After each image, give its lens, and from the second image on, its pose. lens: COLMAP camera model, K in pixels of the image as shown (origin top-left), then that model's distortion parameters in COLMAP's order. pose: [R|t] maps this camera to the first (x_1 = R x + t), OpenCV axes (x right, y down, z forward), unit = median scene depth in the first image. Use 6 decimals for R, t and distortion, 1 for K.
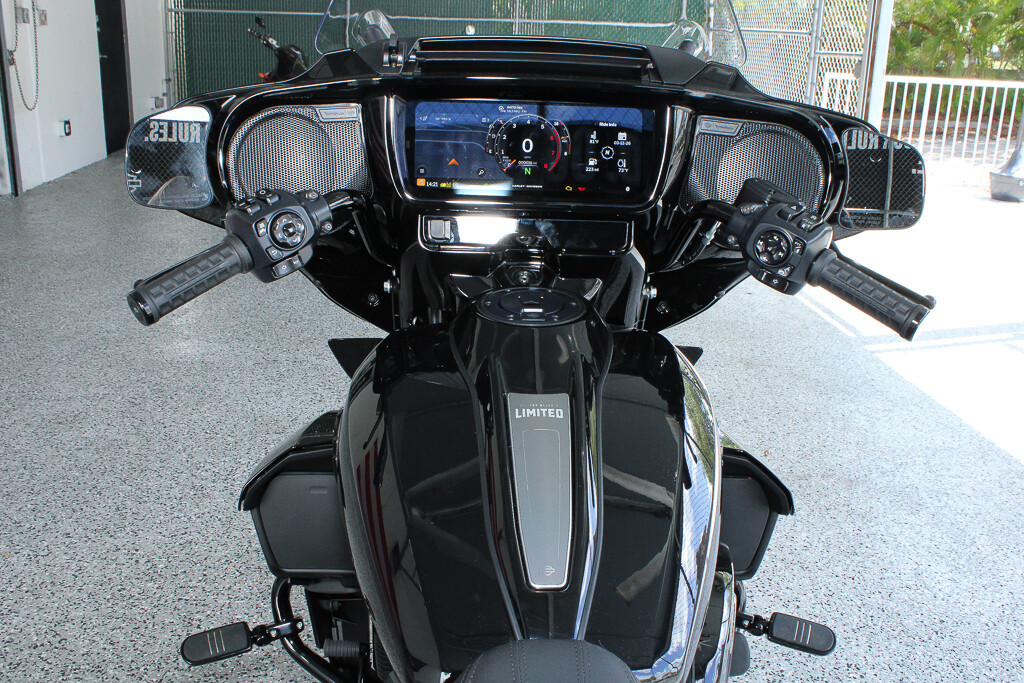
lens RADIAL K [[1006.6, 0, 488.8], [0, 1006.6, 304.7], [0, 0, 1]] dist [-0.098238, 0.115674]
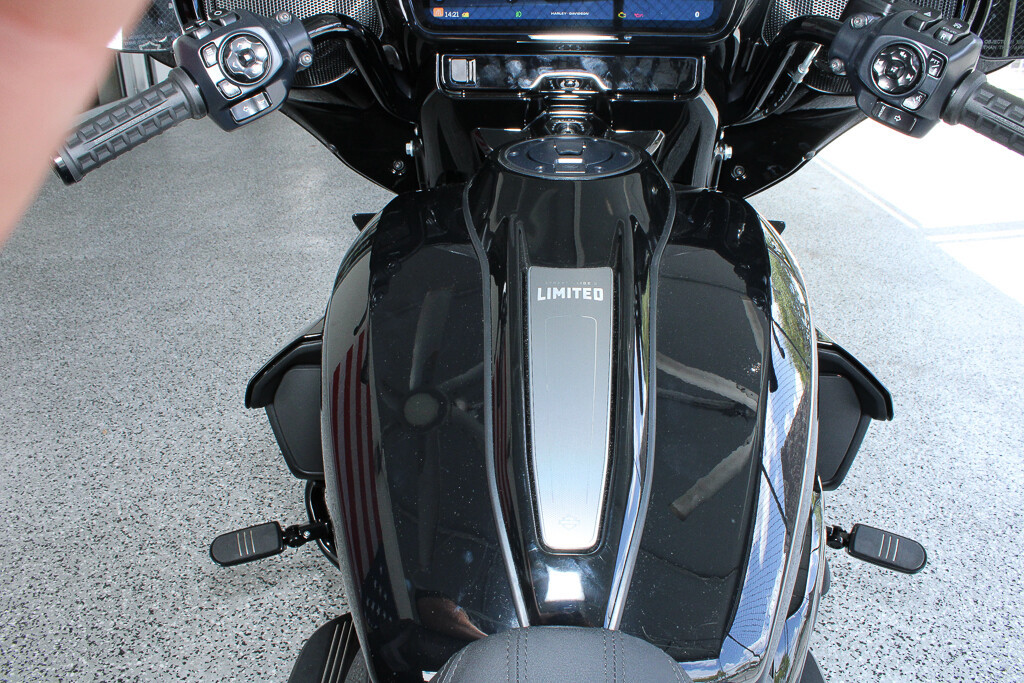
lens RADIAL K [[858.0, 0, 501.6], [0, 858.0, 315.1], [0, 0, 1]] dist [-0.163016, 0.168011]
pose [[0.995996, 0.002432, -0.089363, 0.038549], [0.008633, 0.992341, 0.123224, 0.031996], [0.088978, -0.123502, 0.988347, 0.263383]]
